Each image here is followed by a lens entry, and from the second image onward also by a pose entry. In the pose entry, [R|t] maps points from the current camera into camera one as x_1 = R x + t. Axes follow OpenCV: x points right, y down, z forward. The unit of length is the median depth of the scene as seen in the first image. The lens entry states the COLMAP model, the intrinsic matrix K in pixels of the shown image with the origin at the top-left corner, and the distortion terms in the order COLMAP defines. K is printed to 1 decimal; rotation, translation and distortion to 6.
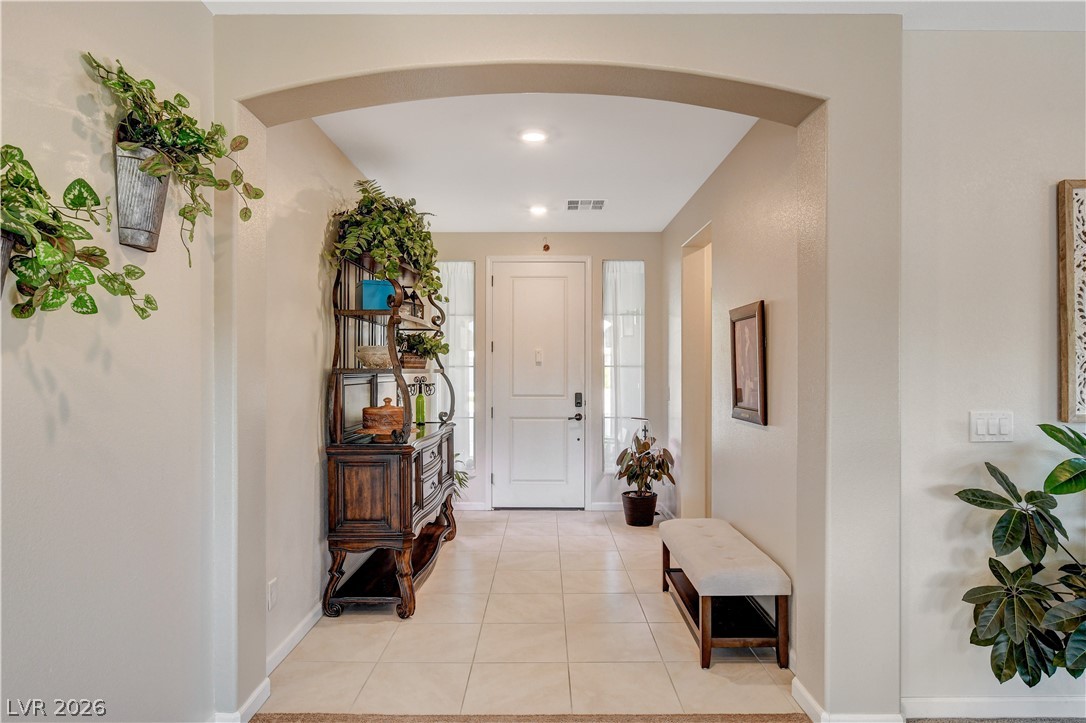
lens RADIAL K [[619.9, 0, 541.4], [0, 619.9, 371.9], [0, 0, 1]] dist [-0.008594, -0.000061]
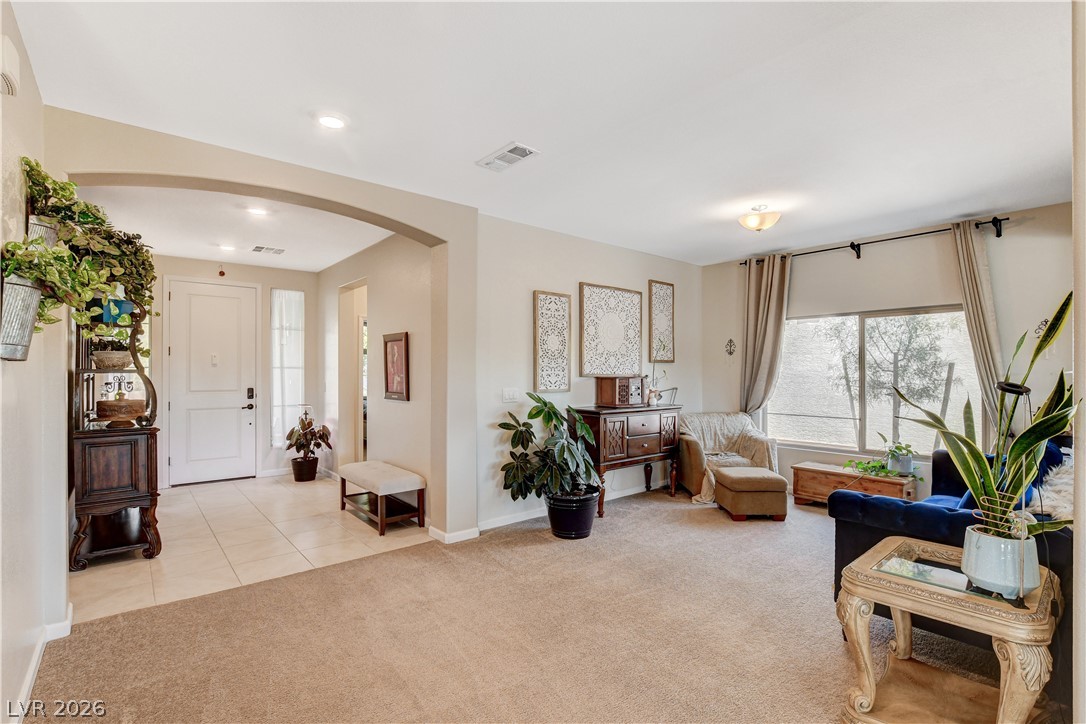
lens RADIAL K [[509.5, 0, 543.0], [0, 509.5, 362.0], [0, 0, 1]] dist [0.000467, 0.000048]
pose [[0.761438, 0.011595, 0.648134, -0.292741], [0.001147, 0.999814, -0.019234, 0.000966], [-0.648237, 0.015388, 0.761284, -0.375345]]
